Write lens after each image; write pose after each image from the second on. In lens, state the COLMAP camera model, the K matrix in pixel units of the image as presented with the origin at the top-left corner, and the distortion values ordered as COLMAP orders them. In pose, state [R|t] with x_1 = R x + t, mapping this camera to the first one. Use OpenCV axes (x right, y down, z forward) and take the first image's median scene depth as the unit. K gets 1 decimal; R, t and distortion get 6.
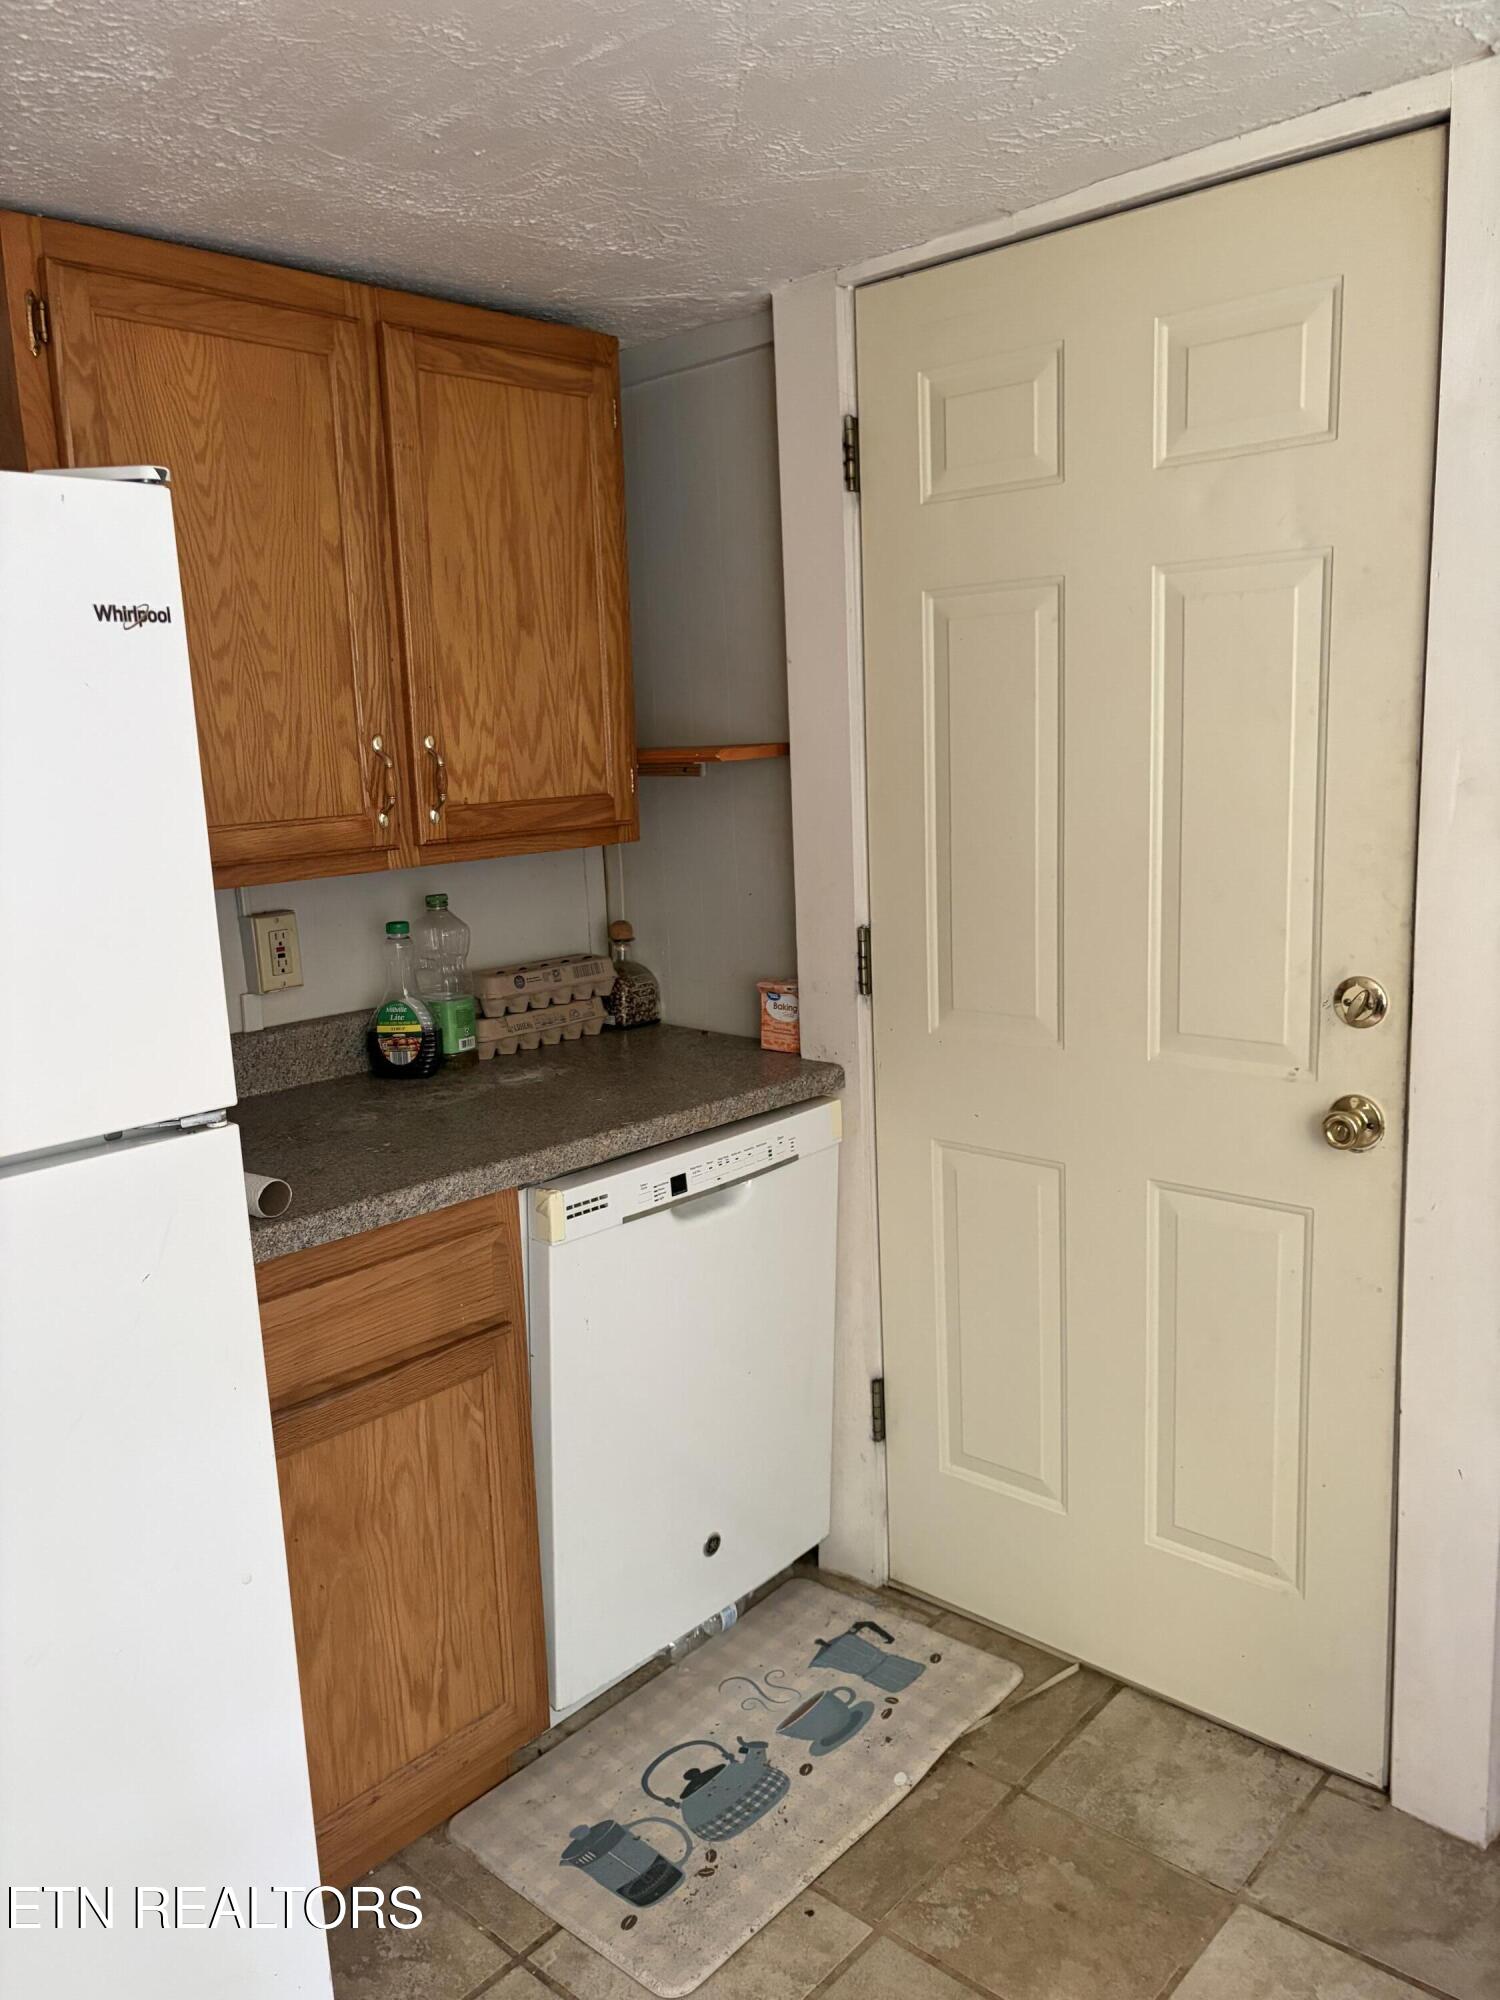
lens RADIAL K [[1526.7, 0, 740.0], [0, 1526.7, 1001.5], [0, 0, 1]] dist [0.051724, -0.038140]
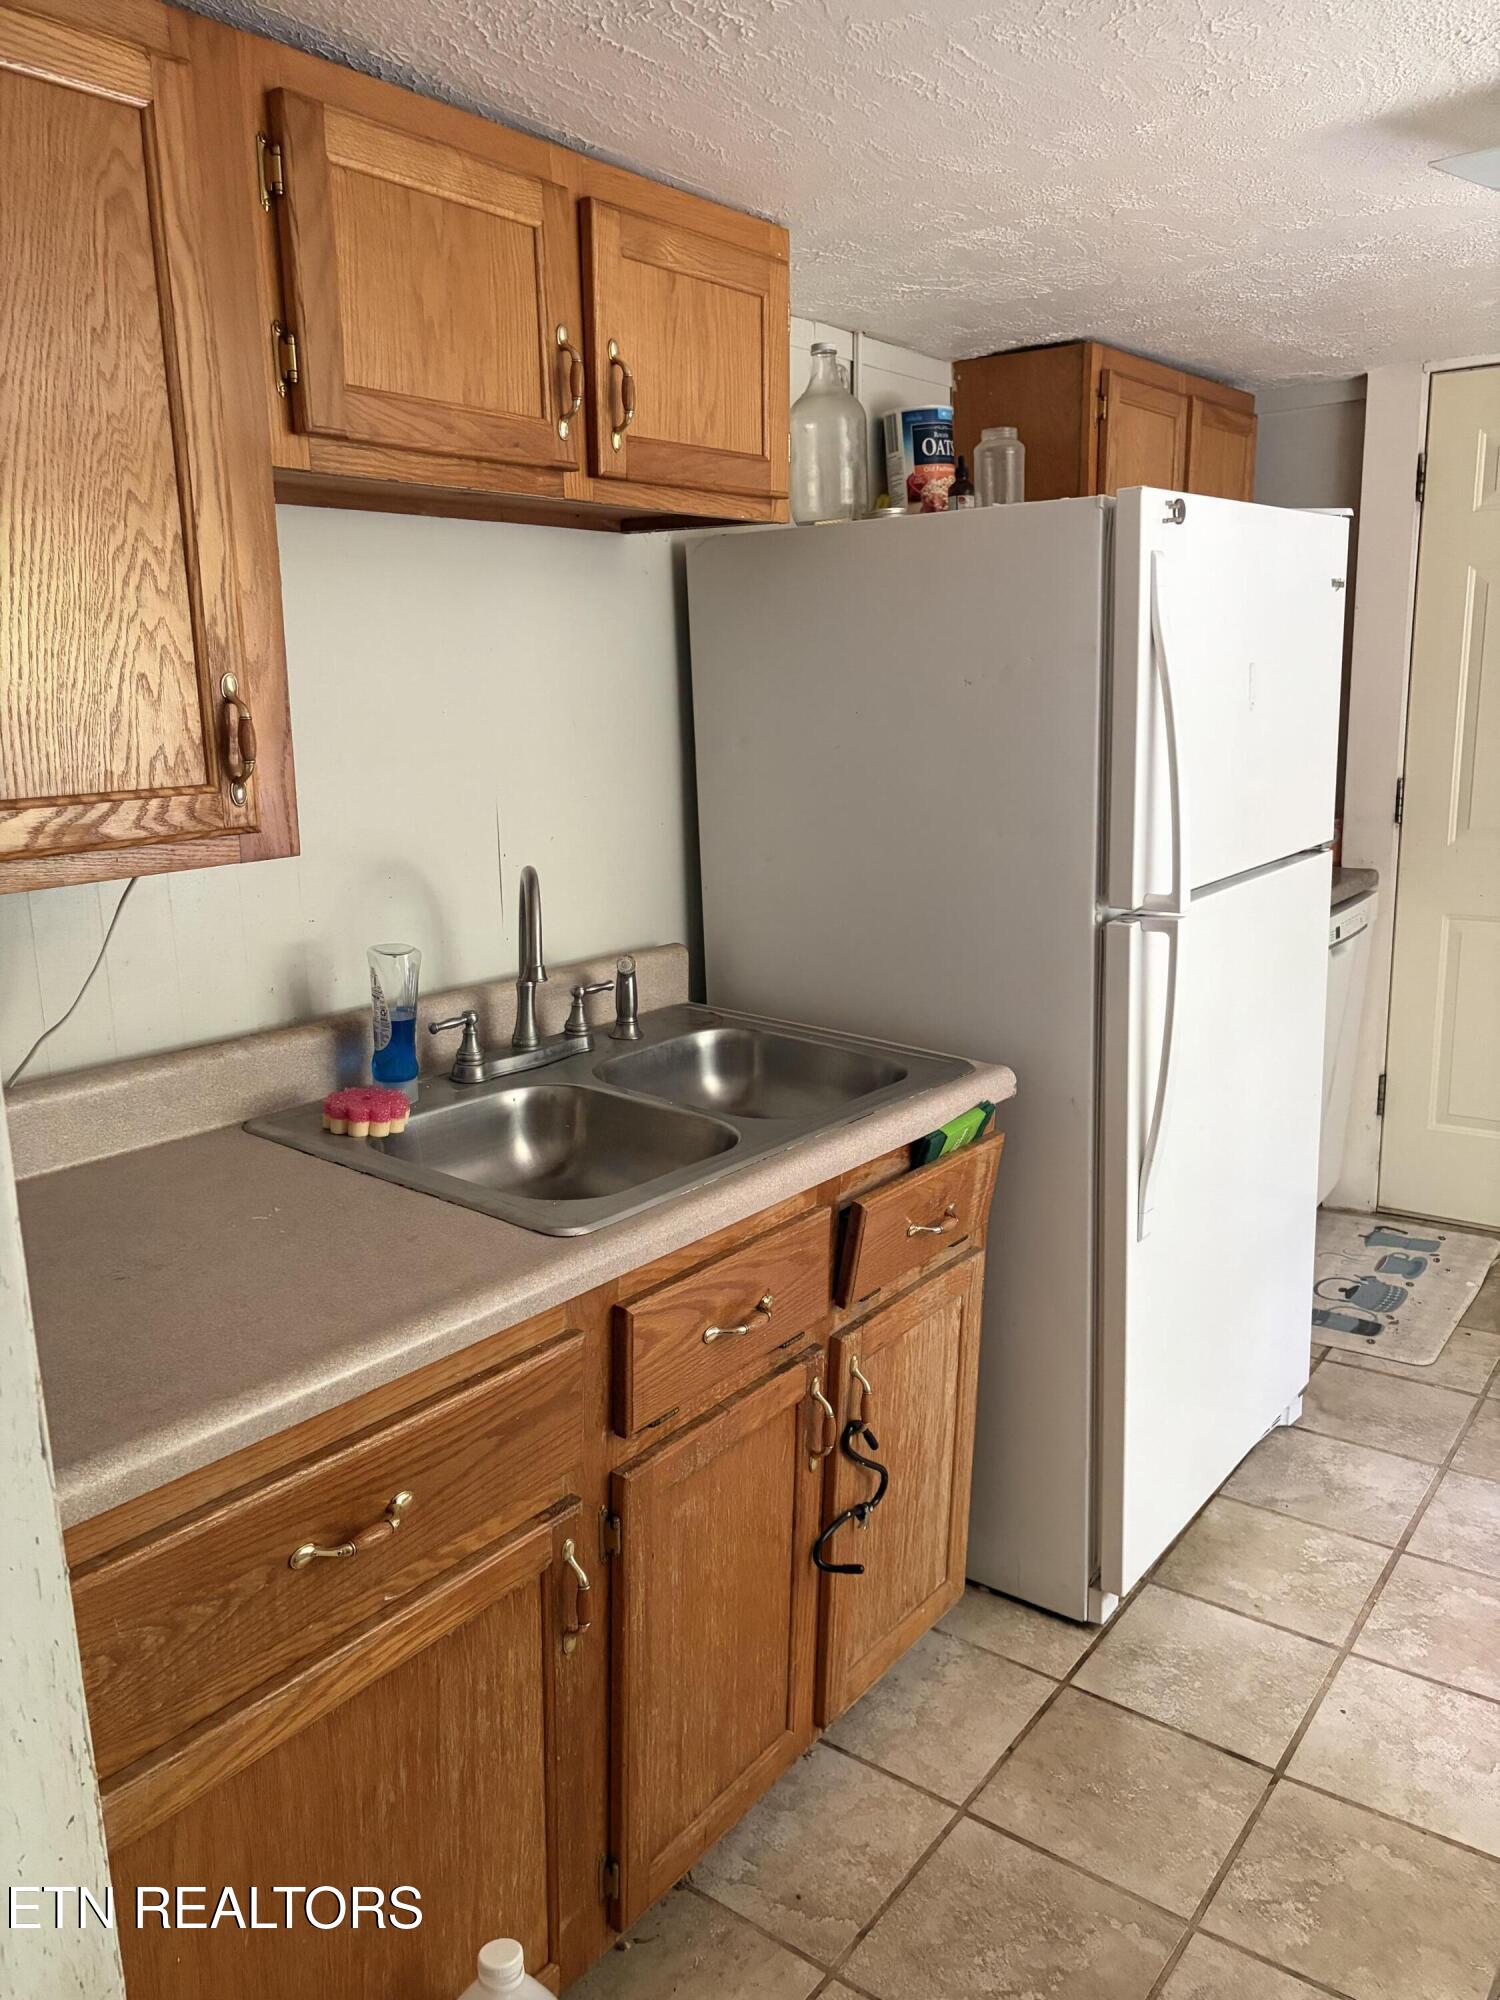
lens RADIAL K [[1526.7, 0, 764.9], [0, 1526.7, 996.8], [0, 0, 1]] dist [0.051724, -0.038140]
pose [[0.992268, -0.012888, 0.123445, -0.783807], [0.009169, 0.999488, 0.030651, 0.123178], [-0.123777, -0.029282, 0.991878, -0.506095]]
